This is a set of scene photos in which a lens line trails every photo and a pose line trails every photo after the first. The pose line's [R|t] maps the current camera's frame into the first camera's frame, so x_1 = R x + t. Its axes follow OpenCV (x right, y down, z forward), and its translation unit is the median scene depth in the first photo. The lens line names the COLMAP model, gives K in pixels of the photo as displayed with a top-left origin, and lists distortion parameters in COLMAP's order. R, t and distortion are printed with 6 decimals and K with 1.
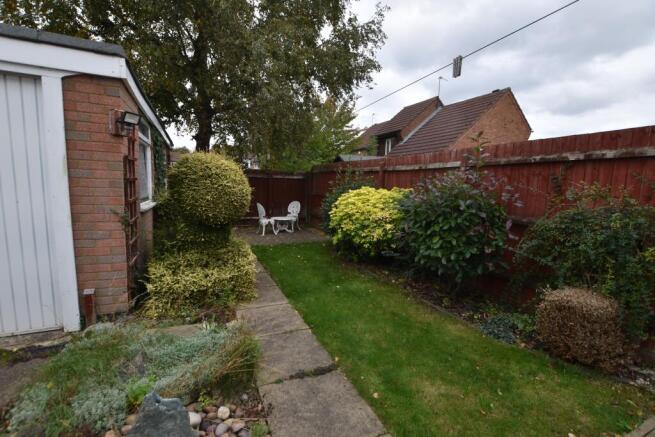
lens RADIAL K [[288.0, 0, 327.5], [0, 288.0, 218.5], [0, 0, 1]] dist [-0.026785, 0.000167]
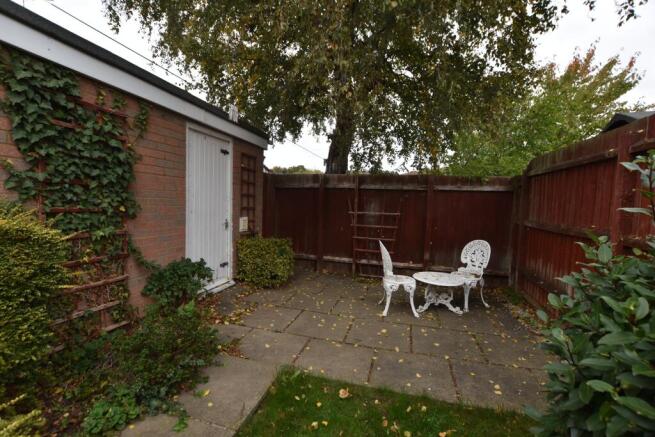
lens RADIAL K [[288.0, 0, 327.5], [0, 288.0, 218.5], [0, 0, 1]] dist [-0.026785, 0.000167]
pose [[0.764317, 0.038982, -0.643661, -0.018536], [-0.078161, 0.996412, -0.032467, -0.164585], [0.640086, 0.075125, 0.764622, 1.352782]]
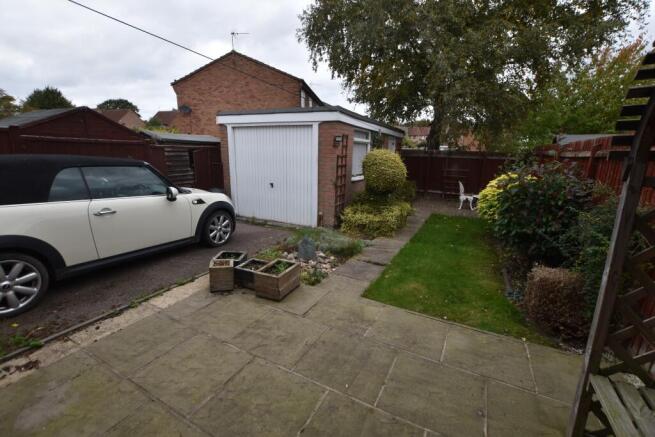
lens RADIAL K [[288.0, 0, 327.5], [0, 288.0, 218.5], [0, 0, 1]] dist [-0.026785, 0.000167]
pose [[0.618447, 0.161575, -0.769036, 0.809838], [-0.094048, 0.986818, 0.131699, -0.017412], [0.780178, -0.009123, 0.625491, -0.360674]]
